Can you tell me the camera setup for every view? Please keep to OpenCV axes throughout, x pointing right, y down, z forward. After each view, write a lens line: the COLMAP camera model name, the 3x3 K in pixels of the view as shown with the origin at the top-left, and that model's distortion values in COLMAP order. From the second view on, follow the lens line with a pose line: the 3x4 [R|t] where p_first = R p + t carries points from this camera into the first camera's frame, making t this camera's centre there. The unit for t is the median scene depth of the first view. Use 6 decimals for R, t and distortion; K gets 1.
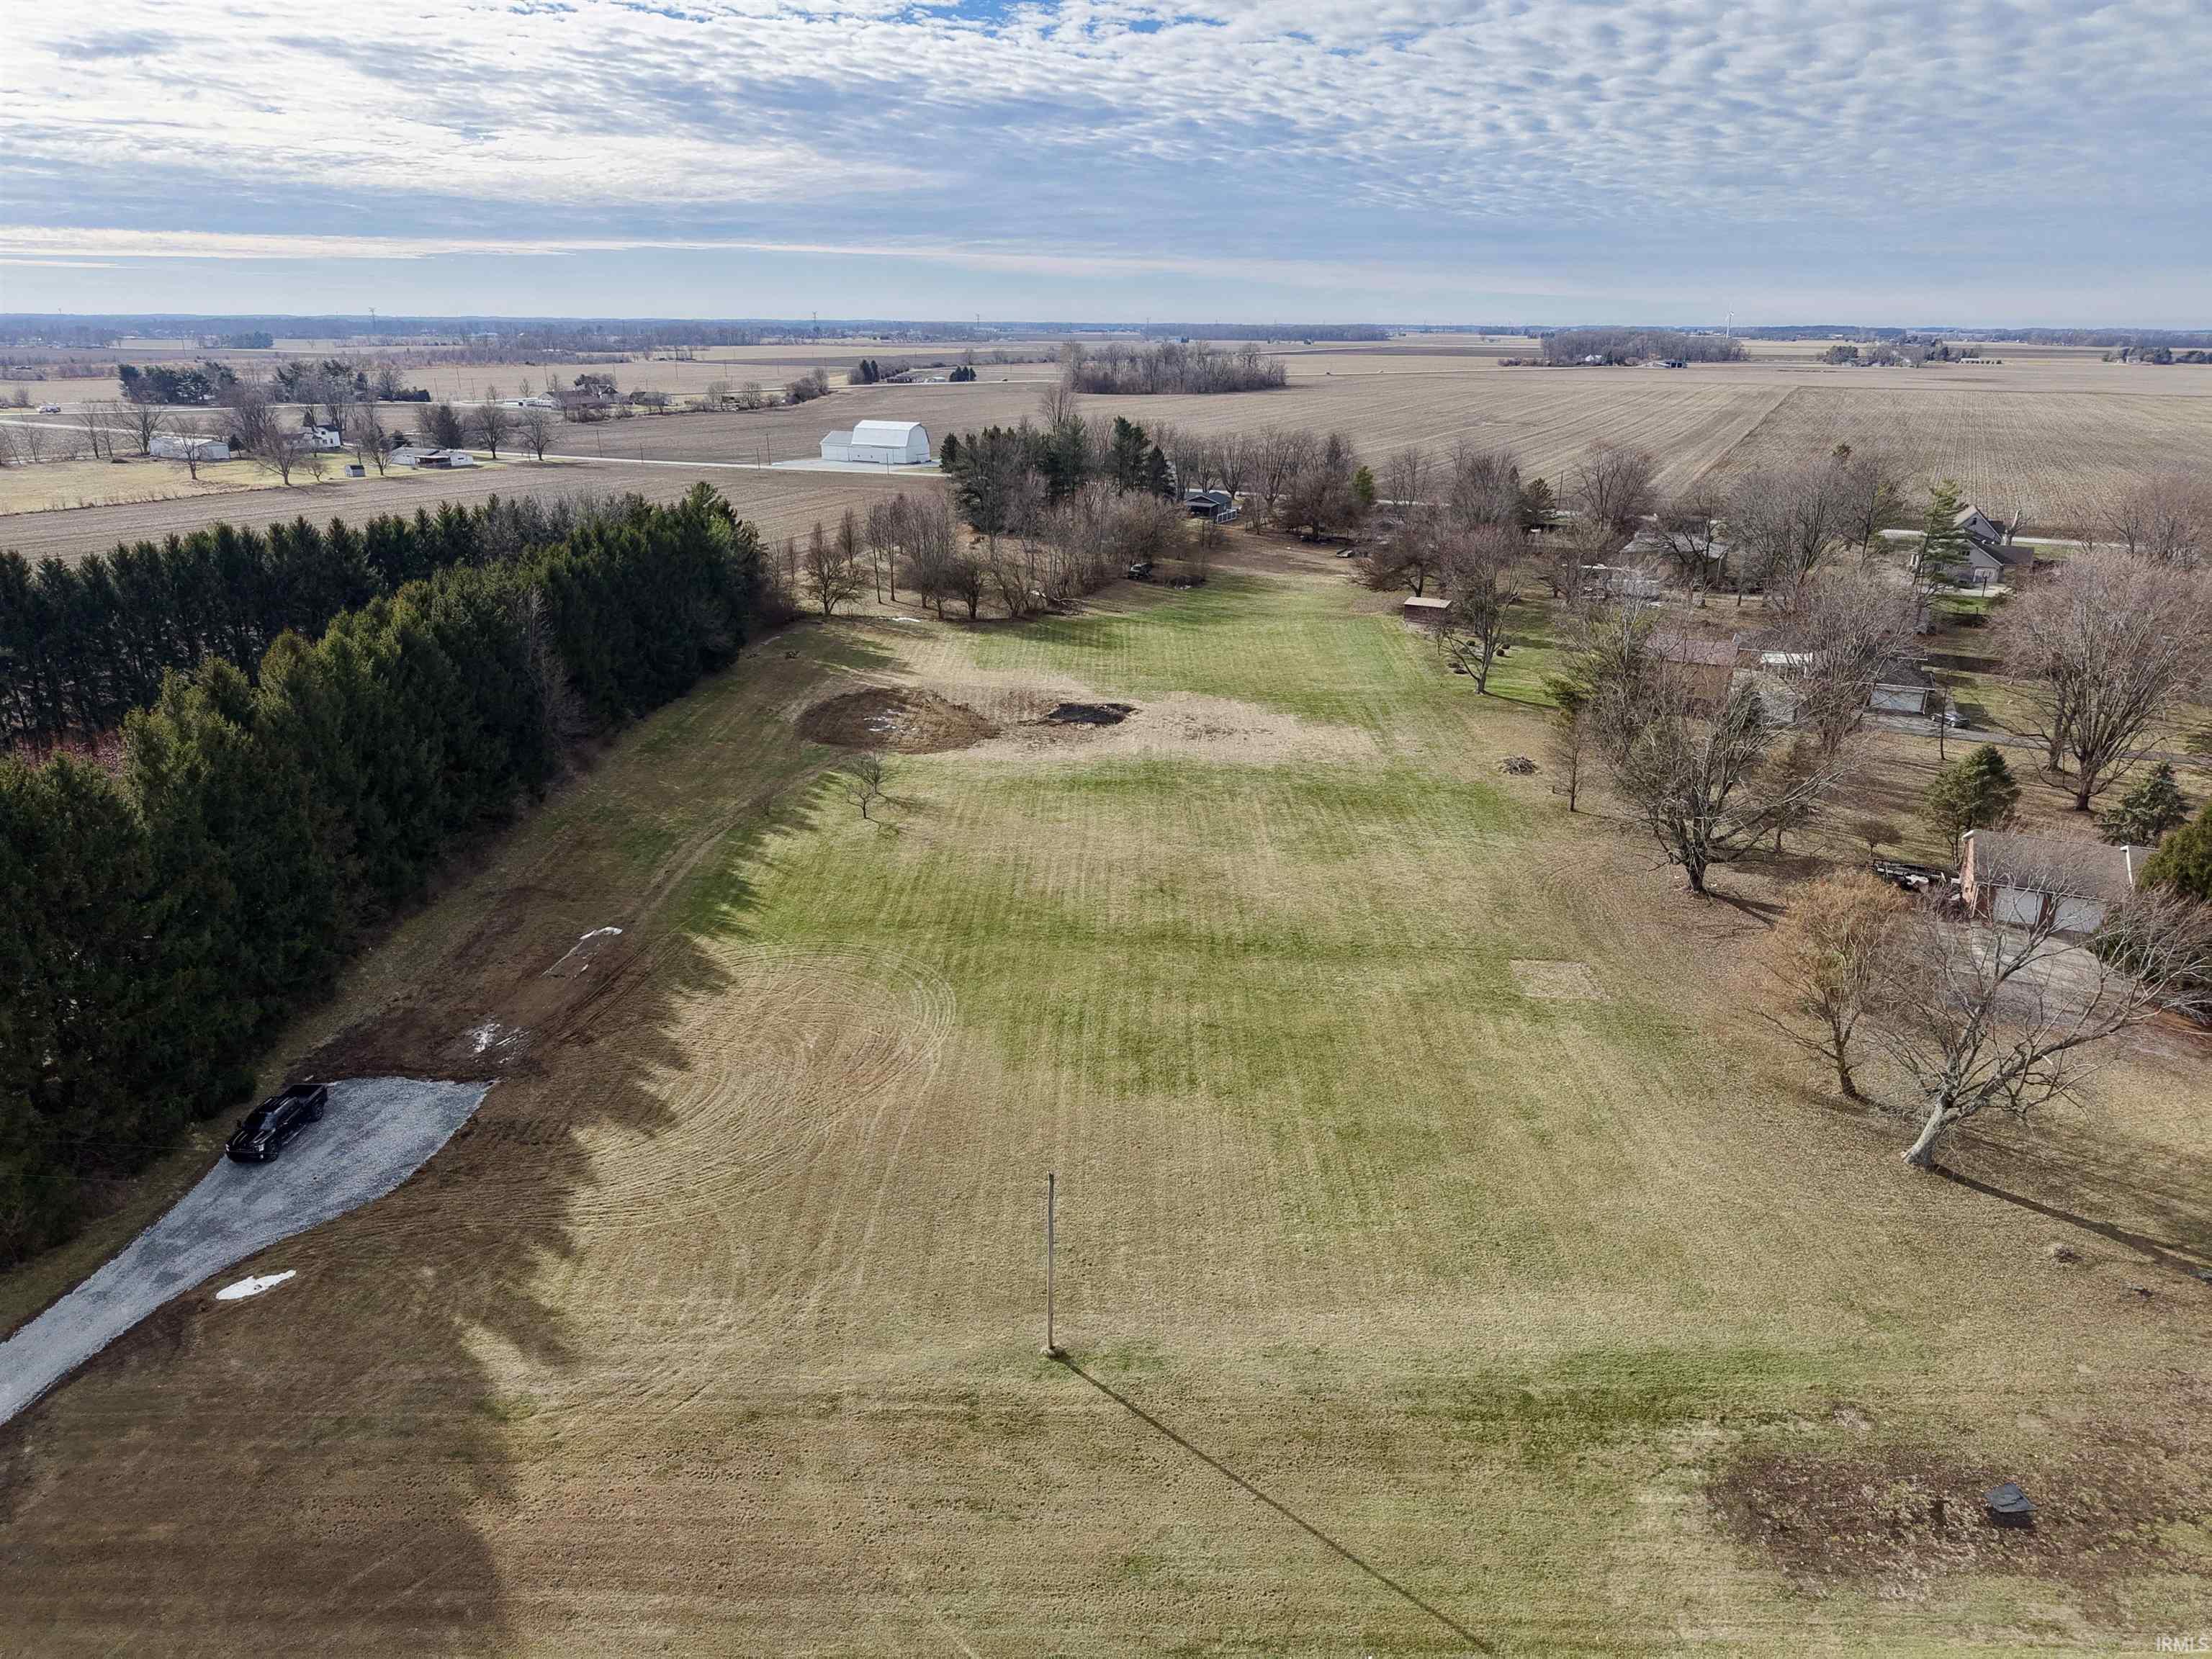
lens RADIAL K [[1509.0, 0, 1095.2], [0, 1509.0, 837.5], [0, 0, 1]] dist [0.022885, -0.022413]
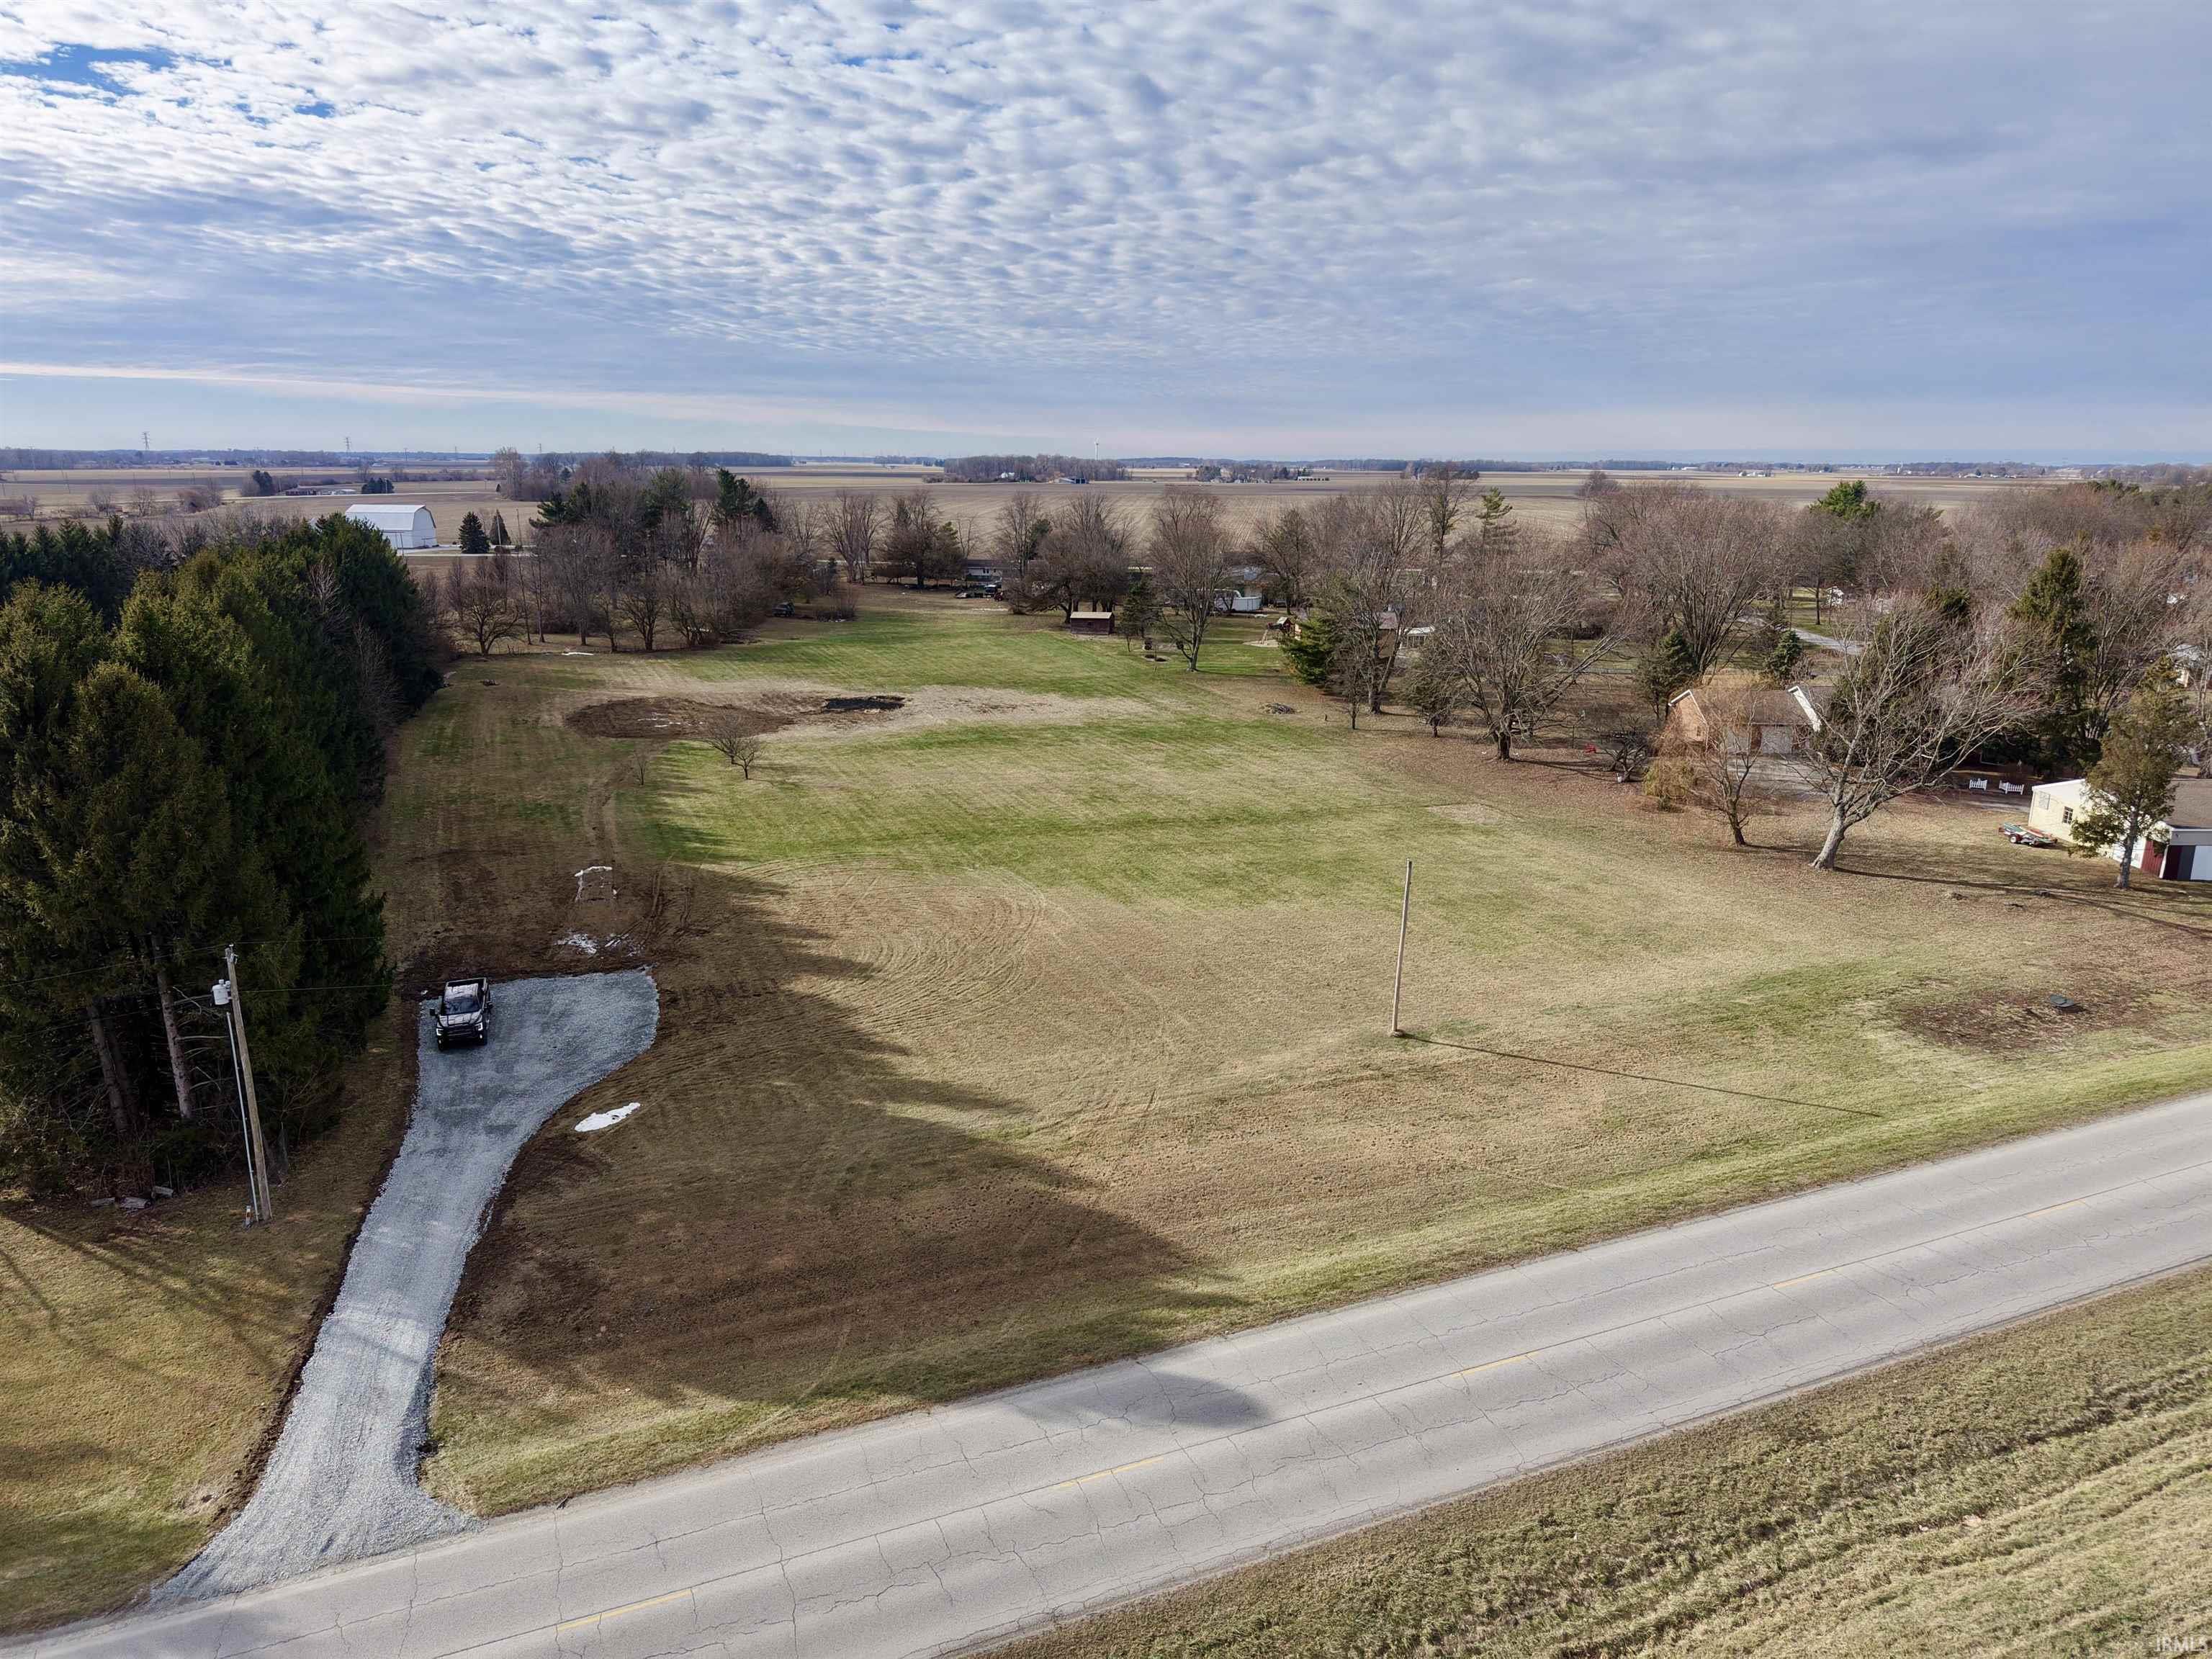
lens RADIAL K [[1509.0, 0, 1129.2], [0, 1509.0, 814.4], [0, 0, 1]] dist [0.022885, -0.022413]
pose [[0.919728, -0.089799, 0.382148, -0.442823], [0.125849, 0.989551, -0.070356, 0.160699], [-0.371837, 0.112801, 0.921419, 0.006872]]
